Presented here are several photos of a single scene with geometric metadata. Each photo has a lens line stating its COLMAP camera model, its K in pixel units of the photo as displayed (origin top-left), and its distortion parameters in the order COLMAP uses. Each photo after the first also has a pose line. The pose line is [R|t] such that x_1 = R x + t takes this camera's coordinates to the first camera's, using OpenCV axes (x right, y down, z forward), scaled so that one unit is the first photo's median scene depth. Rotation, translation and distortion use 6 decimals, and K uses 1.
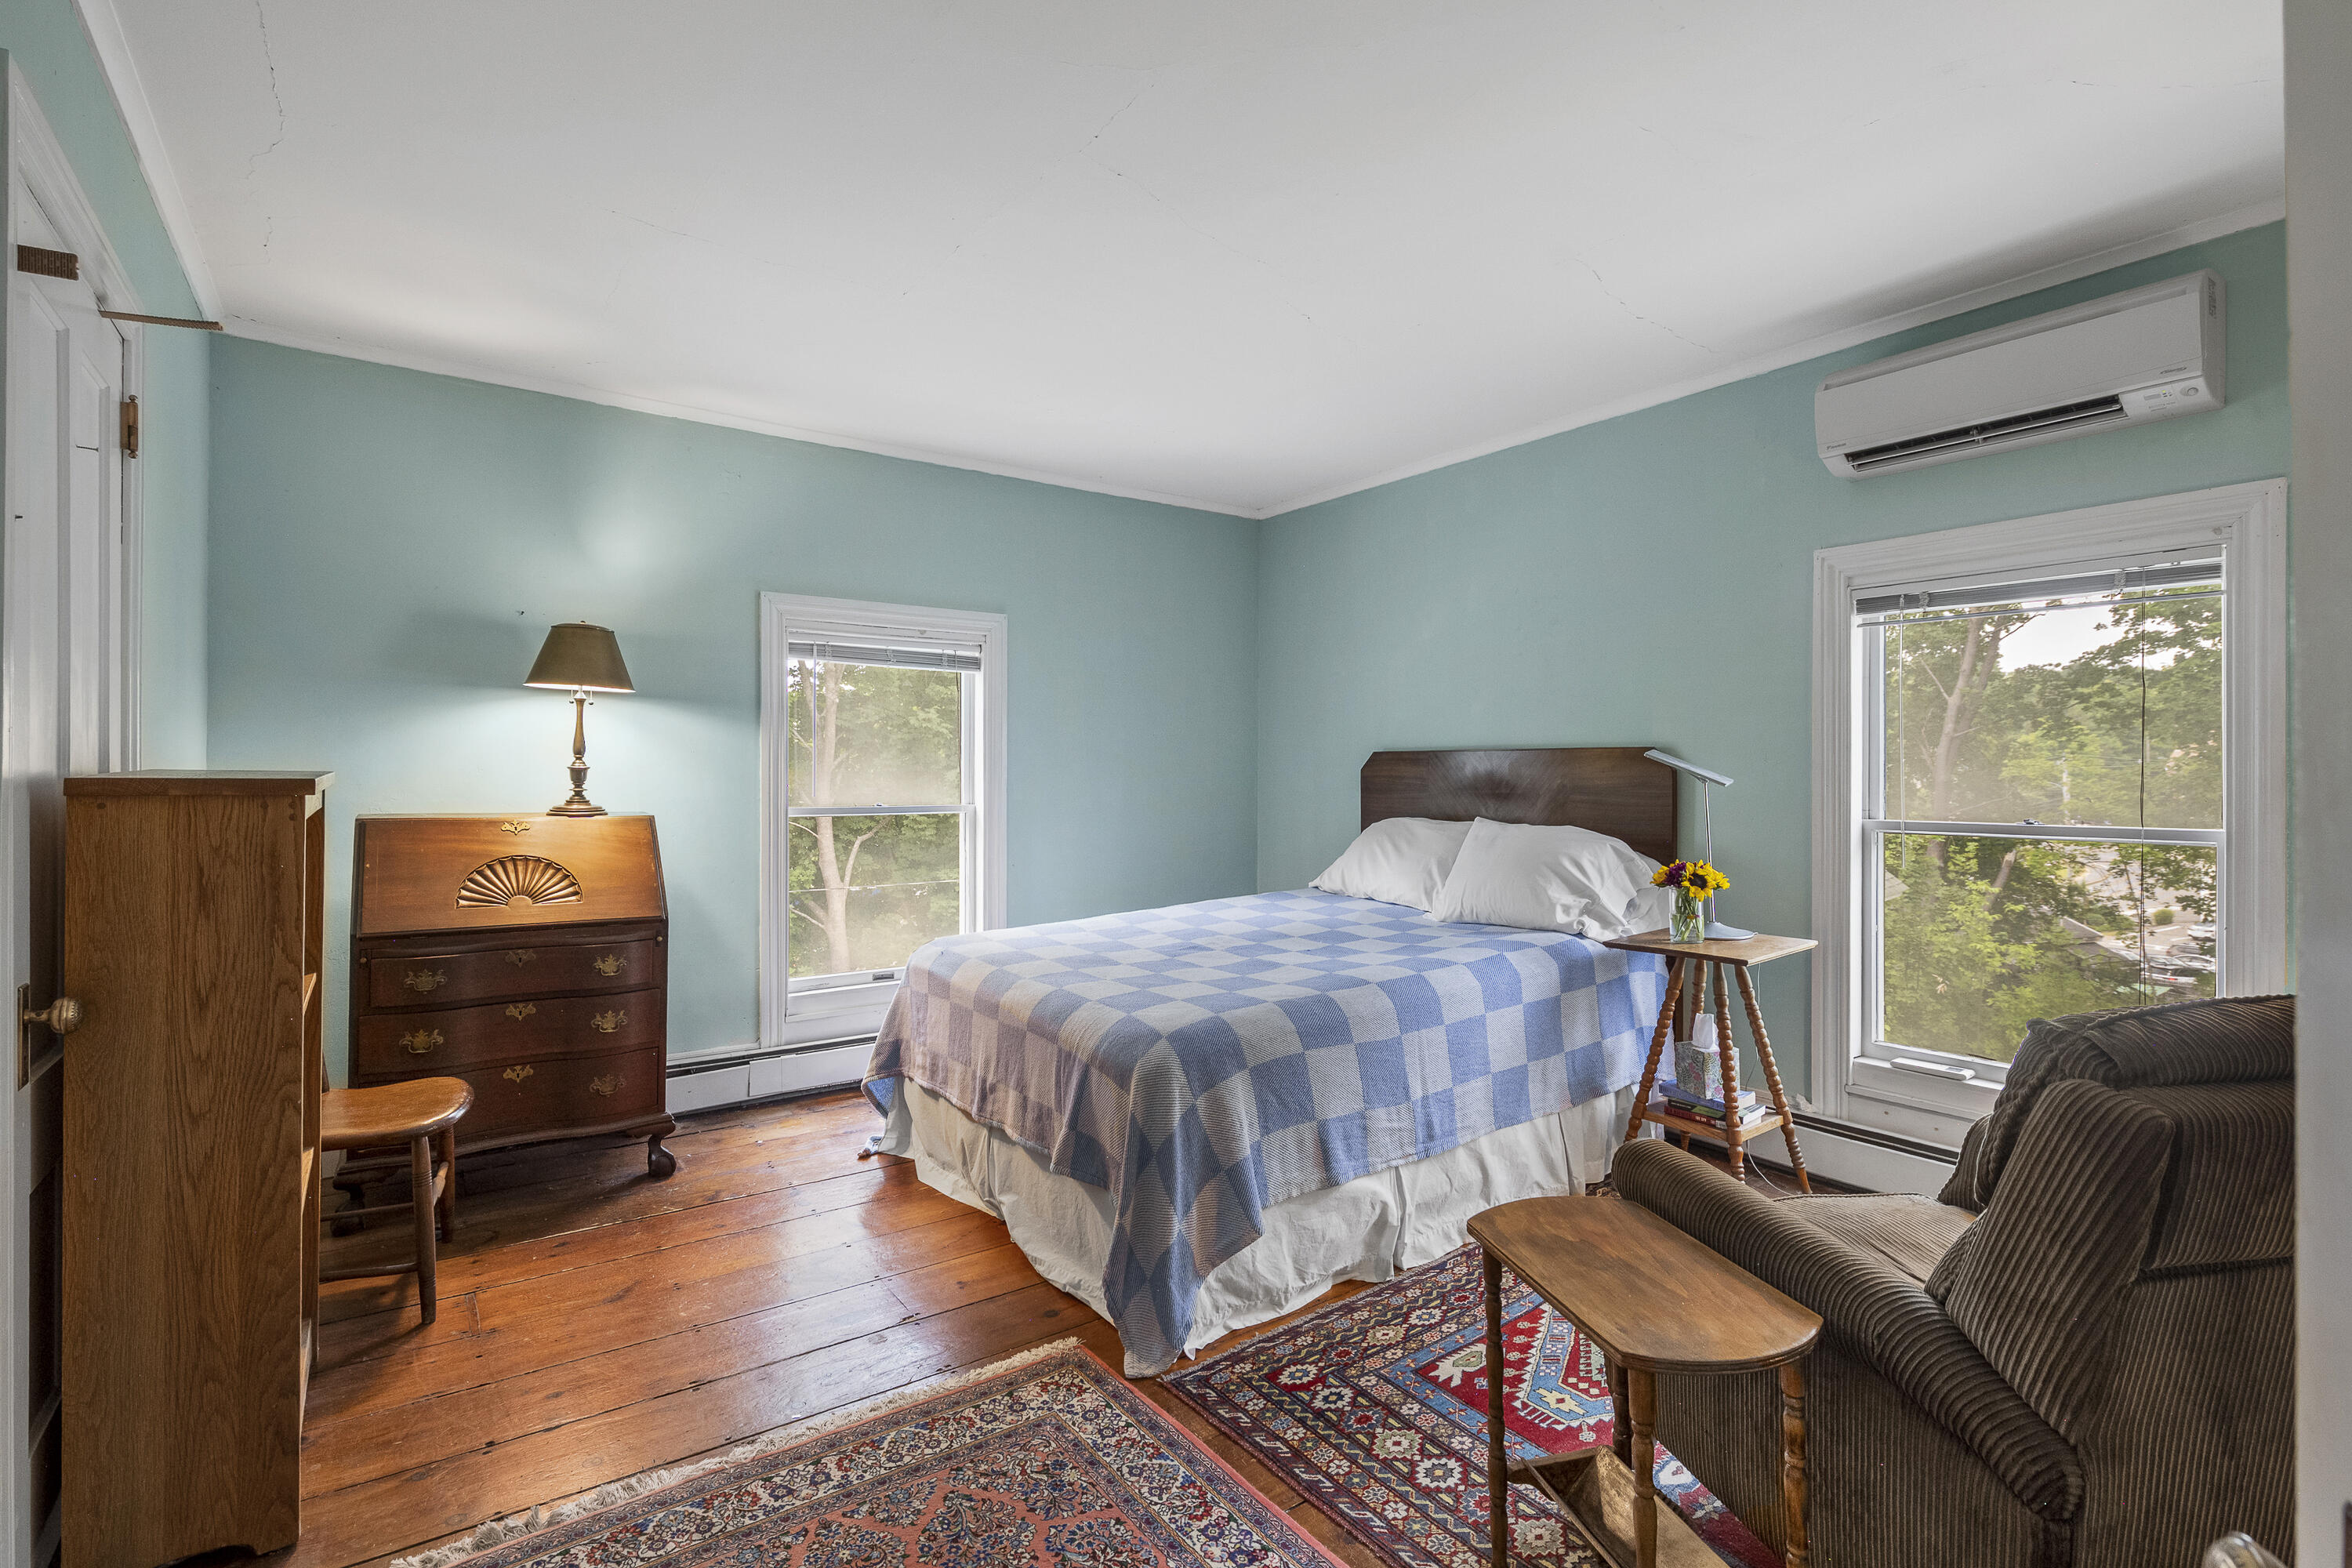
lens RADIAL K [[1082.3, 0, 1188.6], [0, 1082.3, 784.2], [0, 0, 1]] dist [-0.010348, -0.001320]
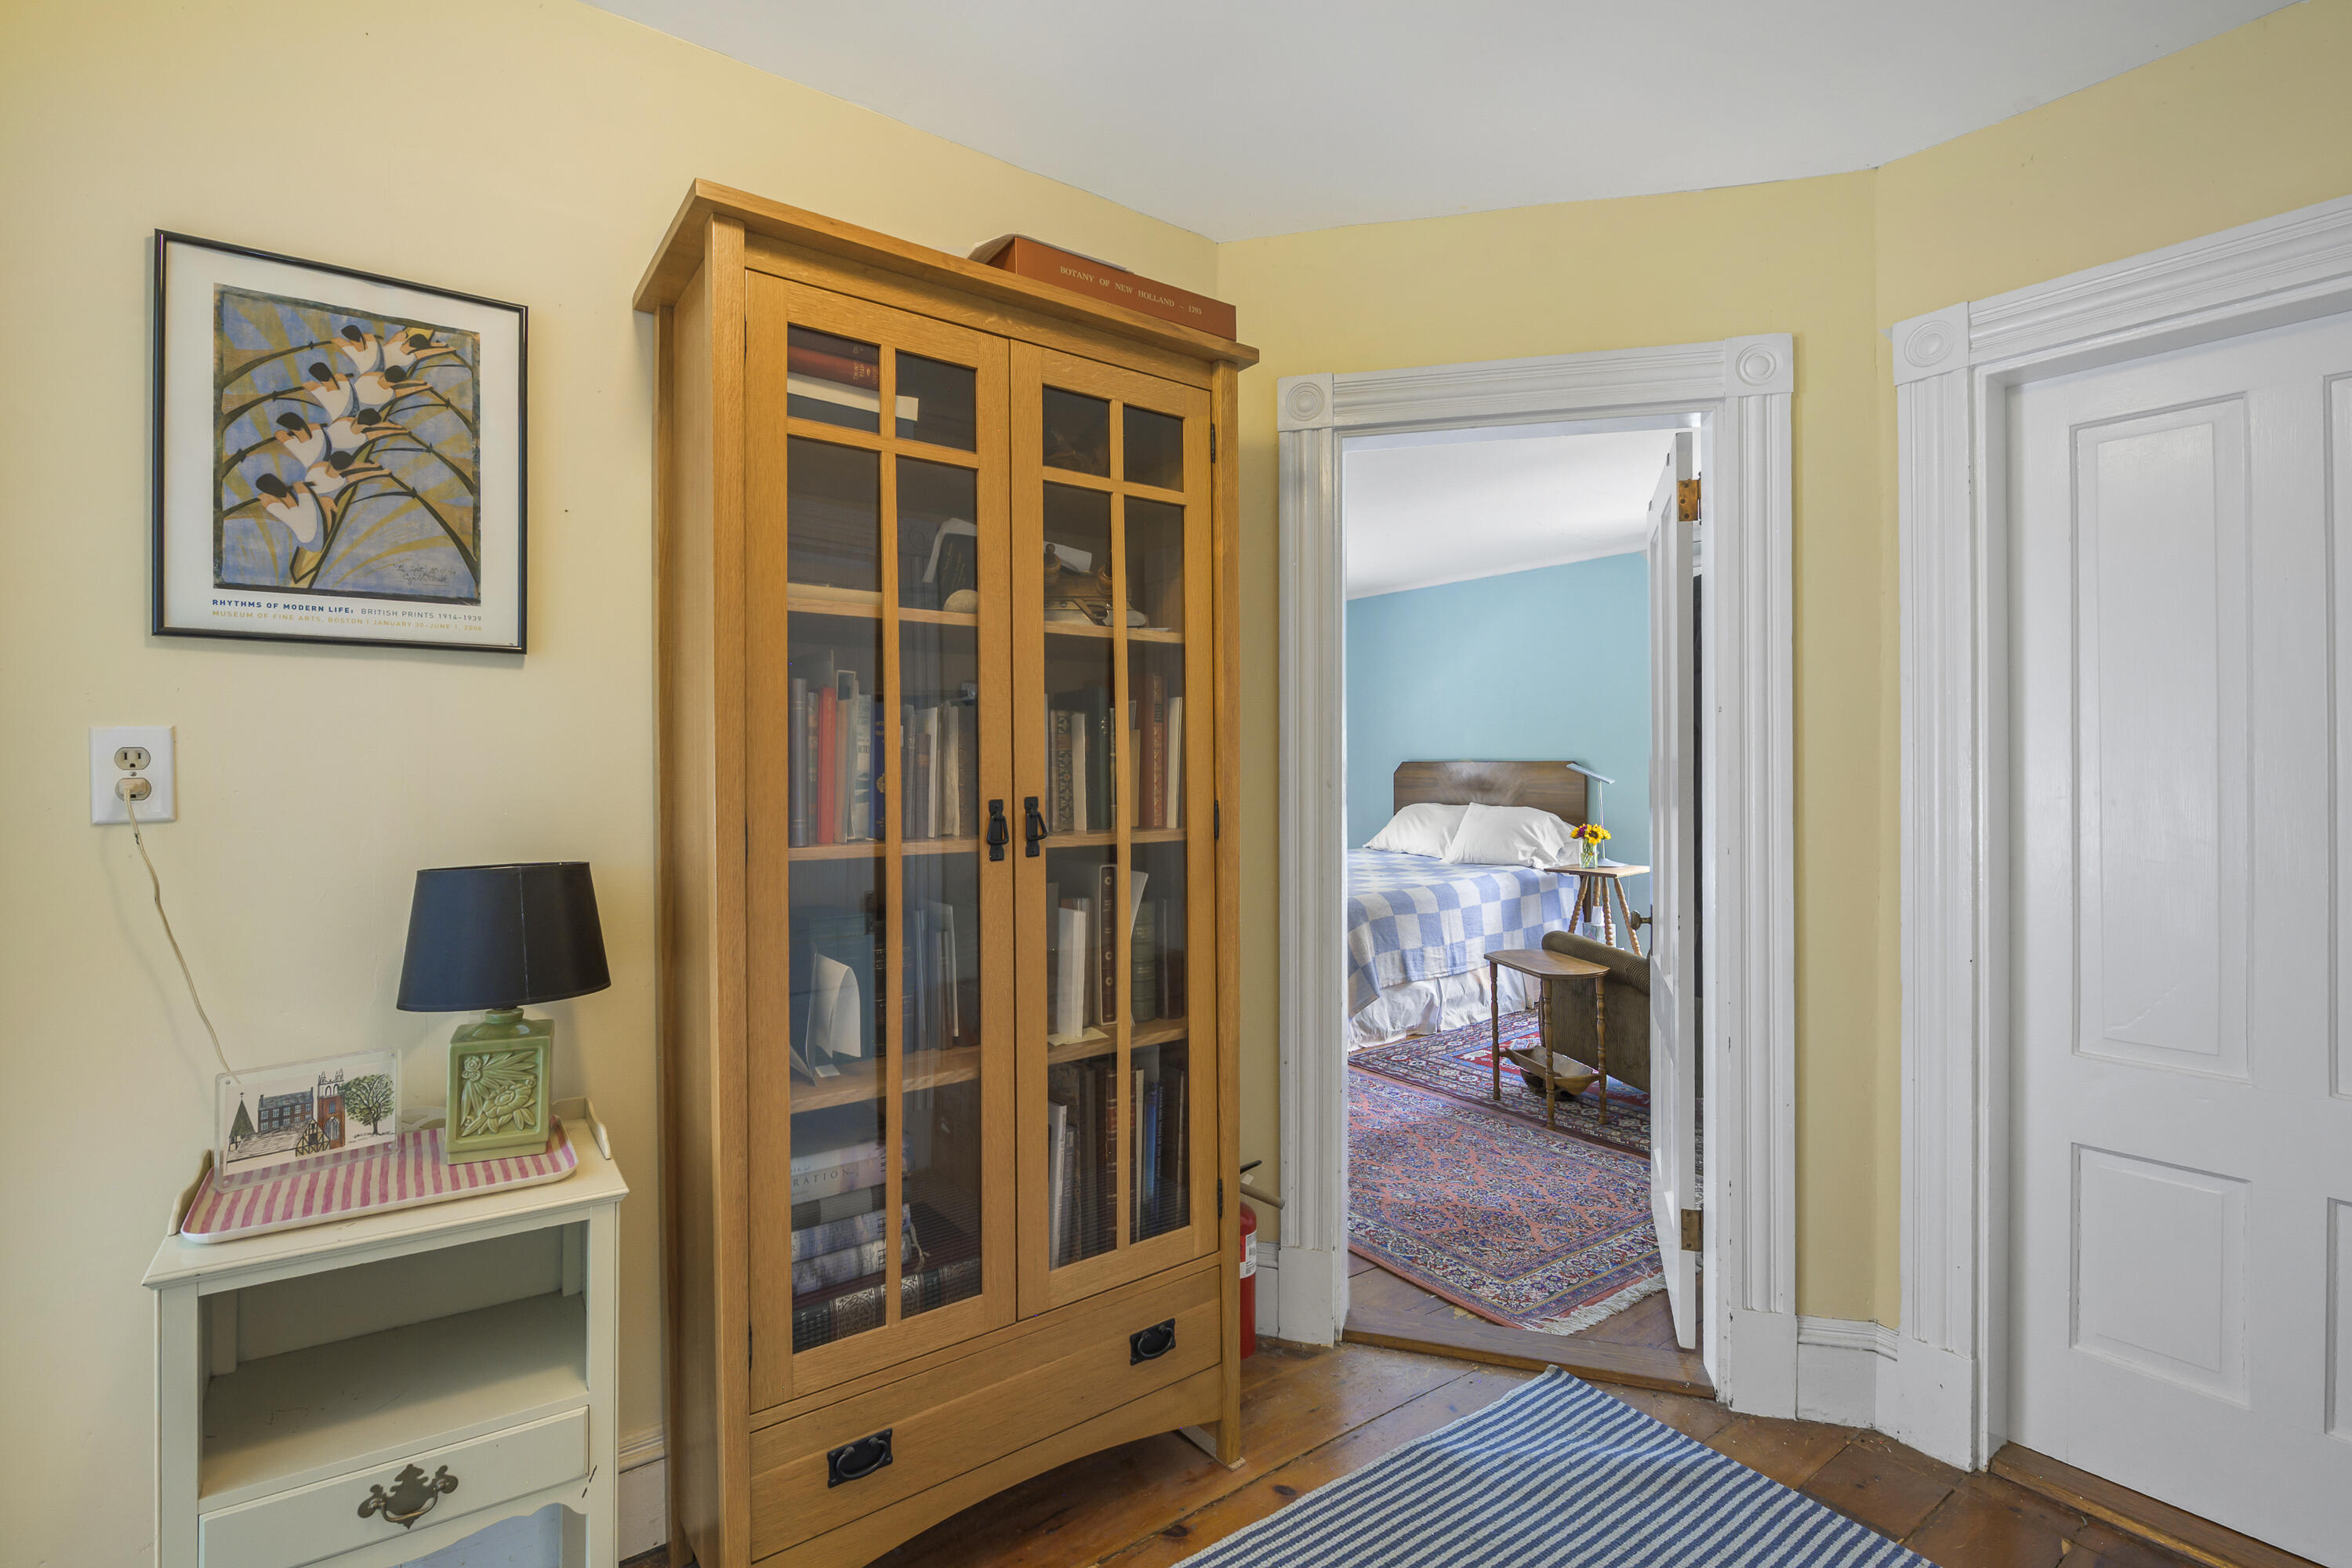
lens RADIAL K [[1082.3, 0, 1161.4], [0, 1082.3, 777.2], [0, 0, 1]] dist [-0.010348, -0.001320]
pose [[0.999959, 0.000958, 0.008975, -0.291328], [-0.000928, 0.999994, -0.003406, -0.003061], [-0.008978, 0.003397, 0.999954, -0.855623]]
